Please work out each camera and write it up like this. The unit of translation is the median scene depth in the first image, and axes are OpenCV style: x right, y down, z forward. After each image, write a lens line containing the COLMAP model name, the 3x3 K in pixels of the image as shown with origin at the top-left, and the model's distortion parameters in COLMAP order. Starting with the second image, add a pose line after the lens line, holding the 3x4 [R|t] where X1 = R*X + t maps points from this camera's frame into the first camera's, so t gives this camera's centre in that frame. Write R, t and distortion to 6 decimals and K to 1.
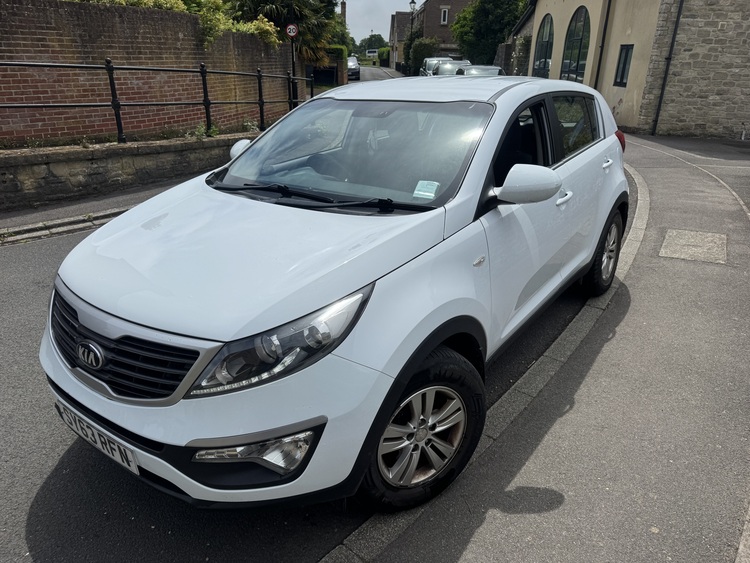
lens RADIAL K [[531.5, 0, 376.2], [0, 531.5, 288.5], [0, 0, 1]] dist [0.020323, -0.017848]
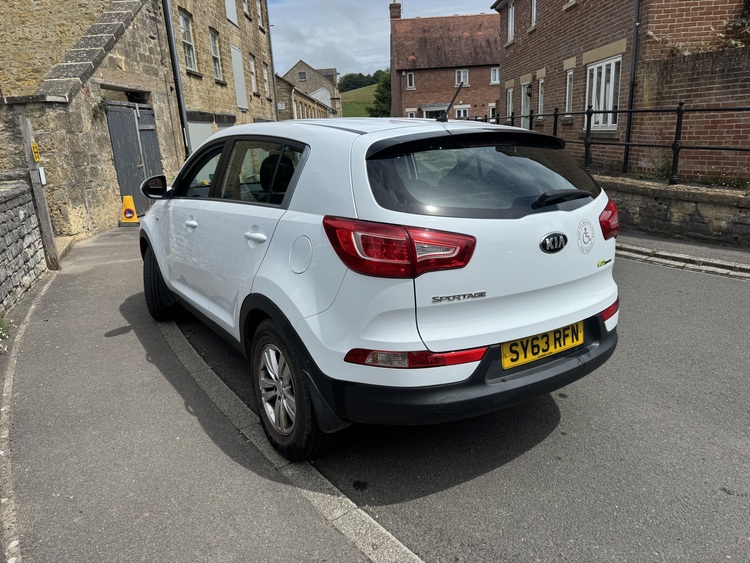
lens RADIAL K [[531.5, 0, 375.3], [0, 531.5, 276.9], [0, 0, 1]] dist [0.020323, -0.017848]
pose [[-0.337006, 0.256294, -0.905947, 0.589184], [-0.328242, 0.869879, 0.368194, -0.290506], [0.882431, 0.421454, -0.209028, 0.737868]]
